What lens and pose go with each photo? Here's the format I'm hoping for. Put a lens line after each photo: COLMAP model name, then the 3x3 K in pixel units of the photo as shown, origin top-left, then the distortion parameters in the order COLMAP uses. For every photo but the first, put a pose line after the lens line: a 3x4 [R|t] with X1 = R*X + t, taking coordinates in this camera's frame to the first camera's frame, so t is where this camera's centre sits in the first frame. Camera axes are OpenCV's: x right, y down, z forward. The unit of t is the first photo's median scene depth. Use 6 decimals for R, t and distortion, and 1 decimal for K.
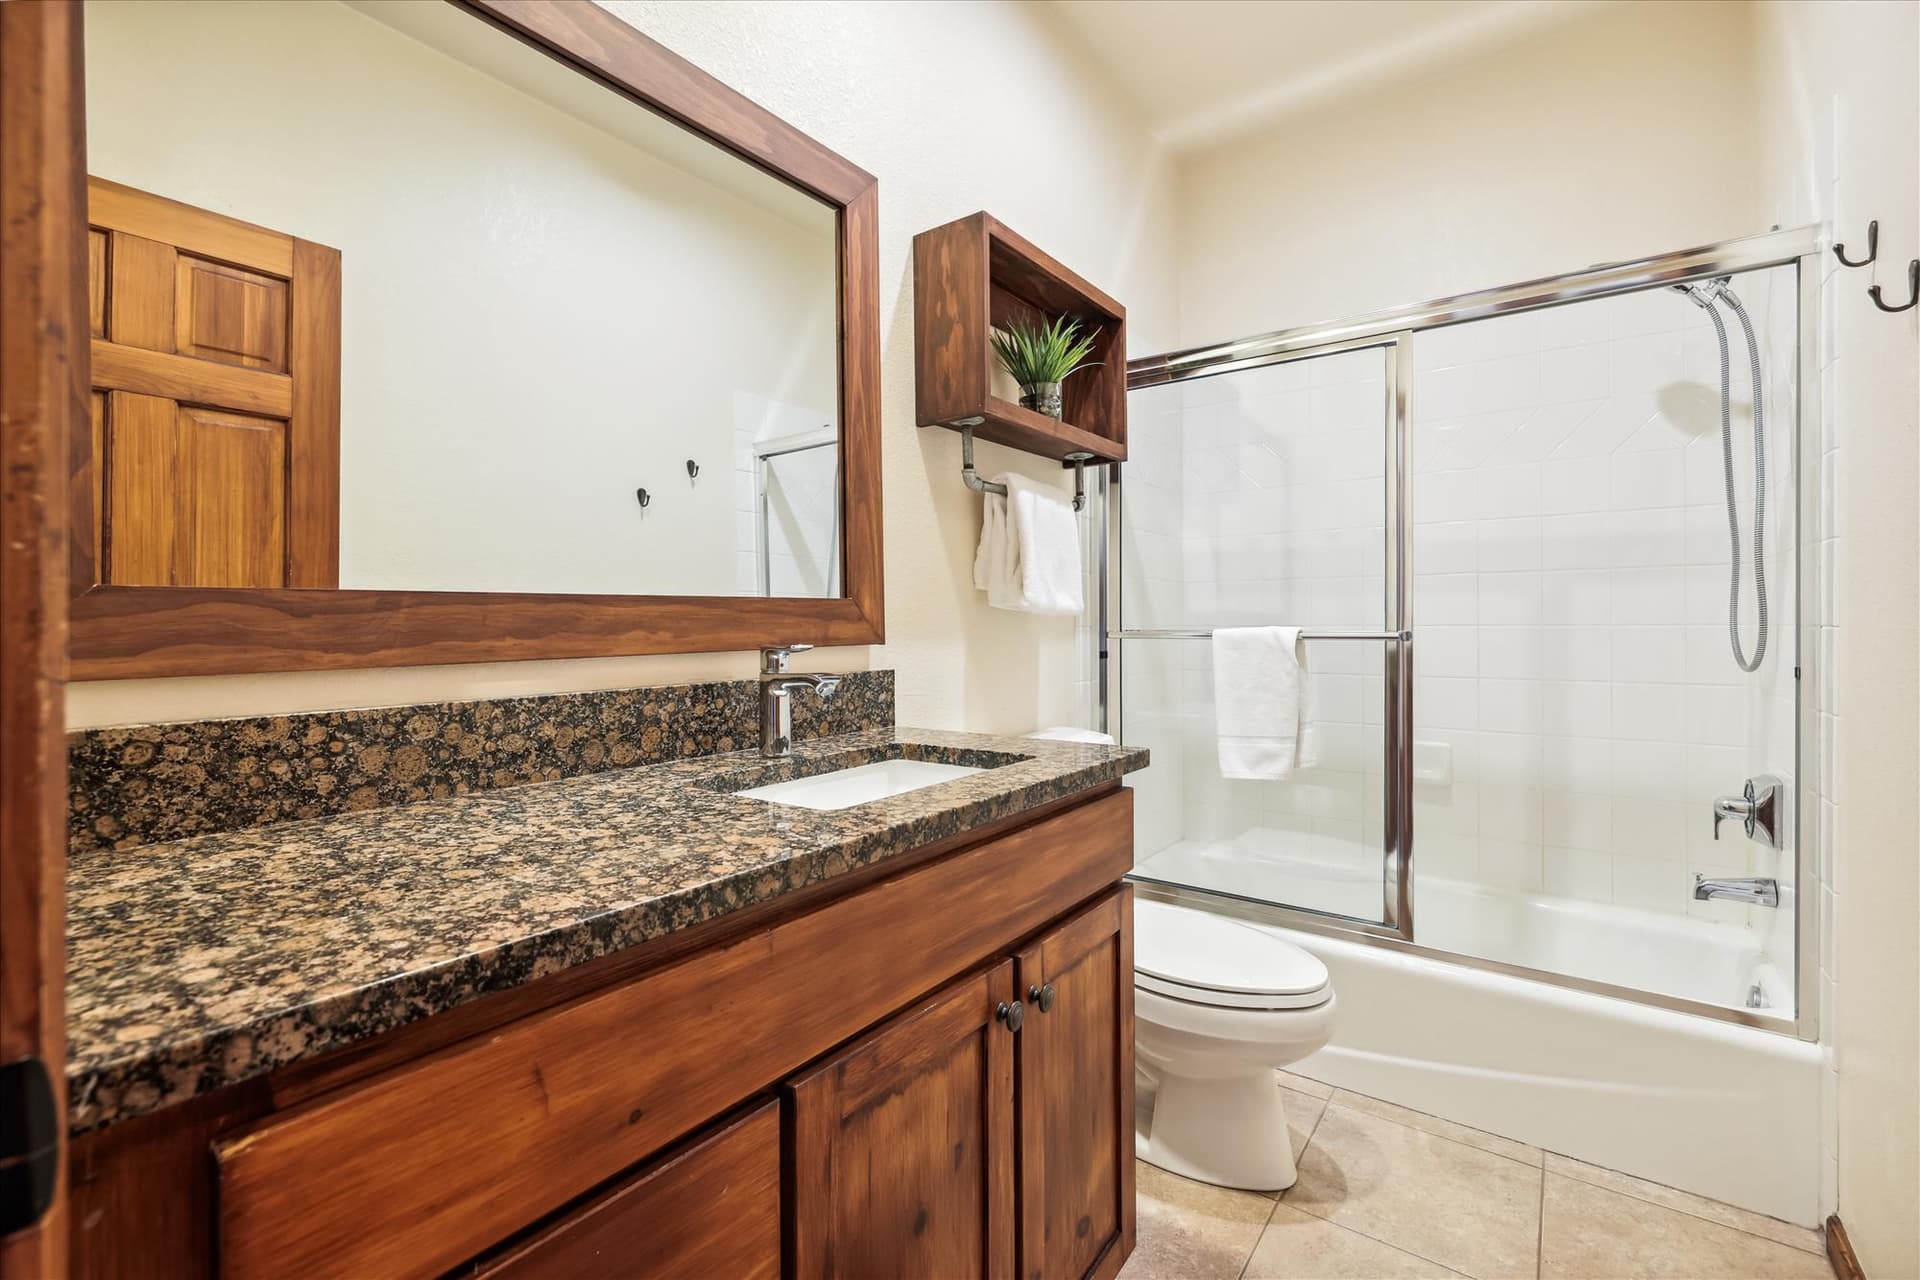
lens RADIAL K [[824.6, 0, 968.4], [0, 824.6, 628.4], [0, 0, 1]] dist [0.000010, 0.000202]
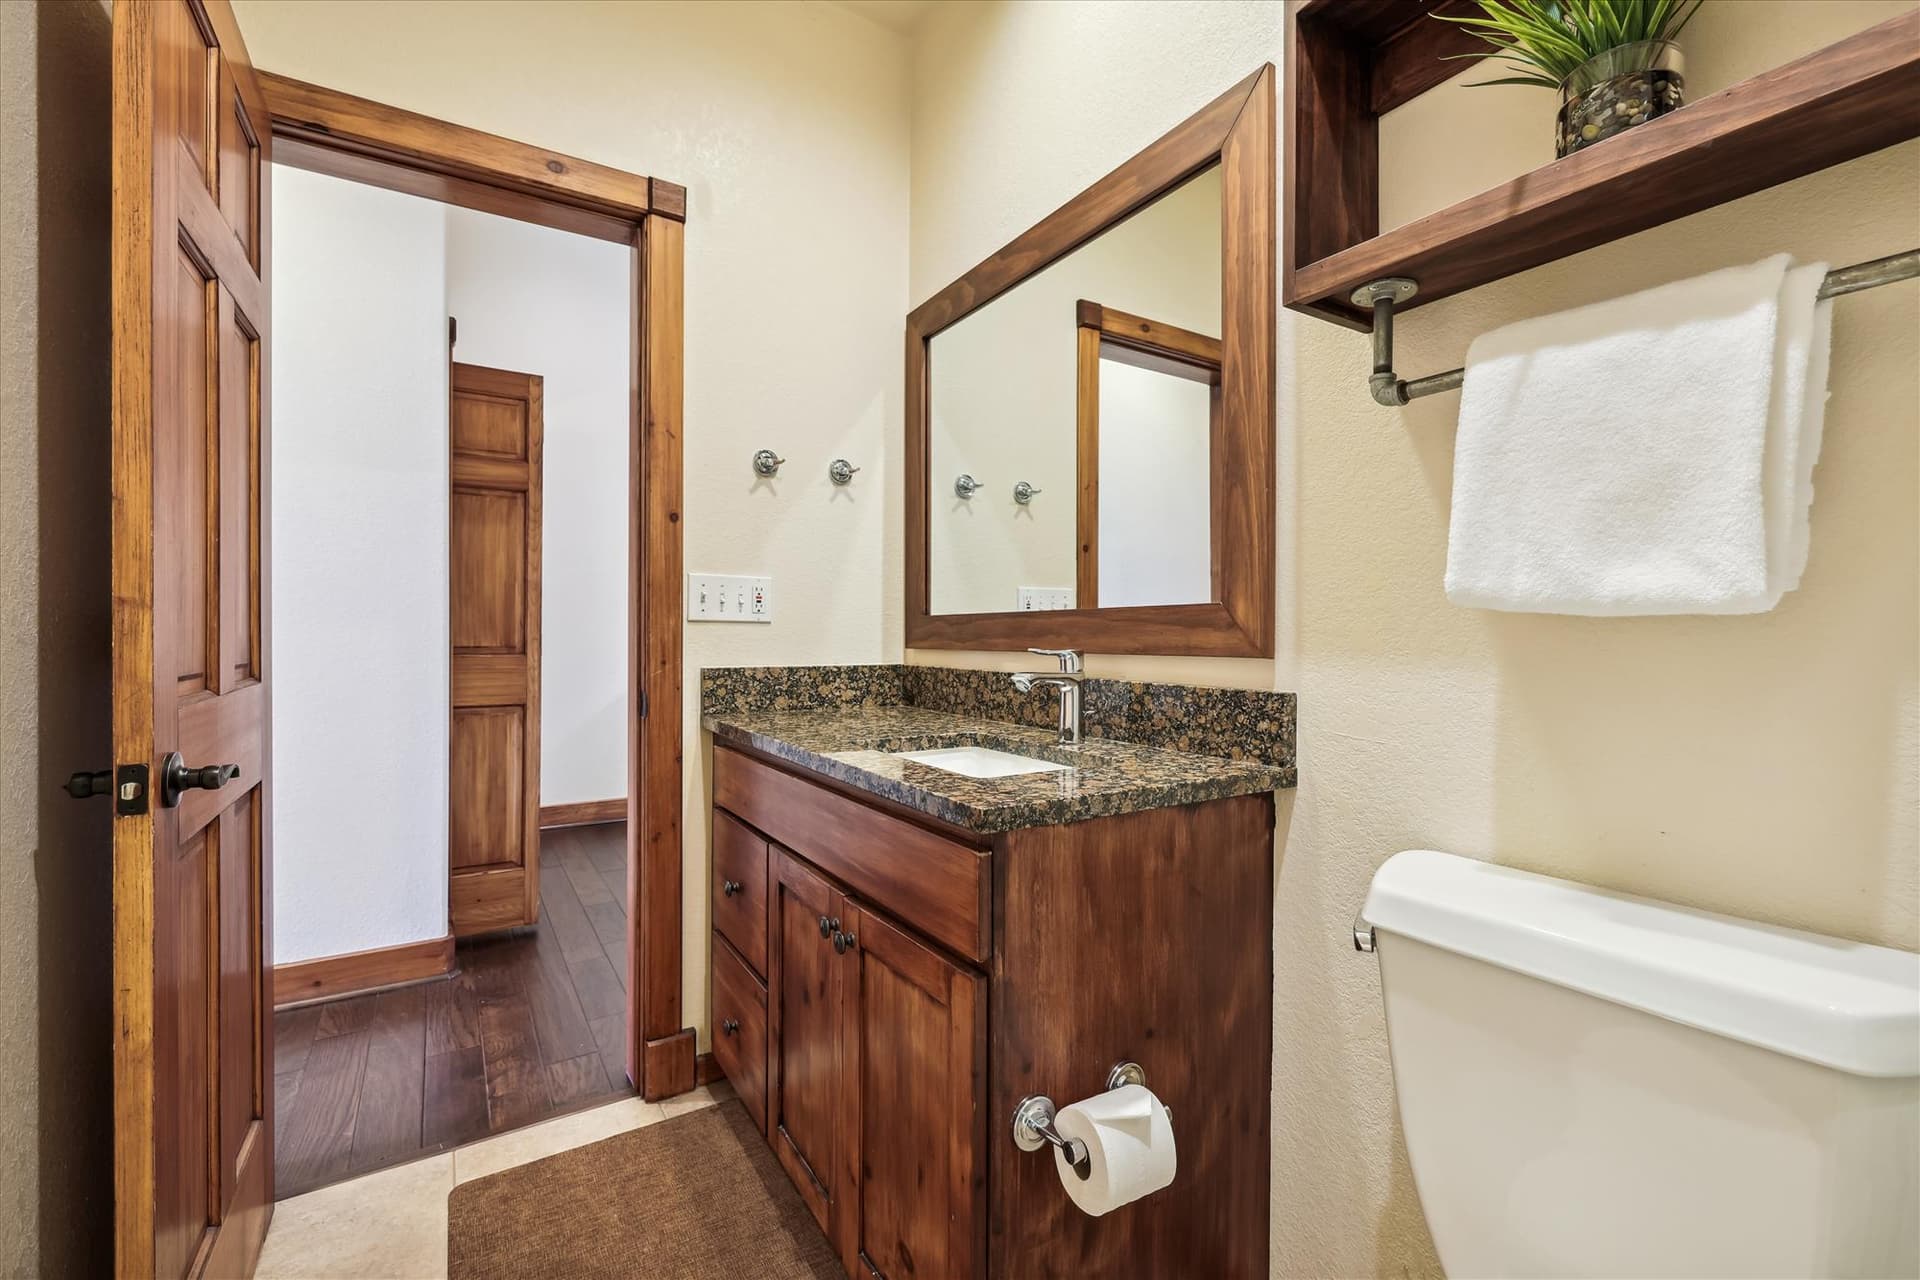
lens RADIAL K [[824.6, 0, 968.4], [0, 824.6, 628.4], [0, 0, 1]] dist [0.000010, 0.000202]
pose [[-0.368079, 0.005207, -0.929780, 0.989142], [-0.003760, 0.999968, 0.007088, -0.018708], [0.929787, 0.006105, -0.368048, 1.400384]]
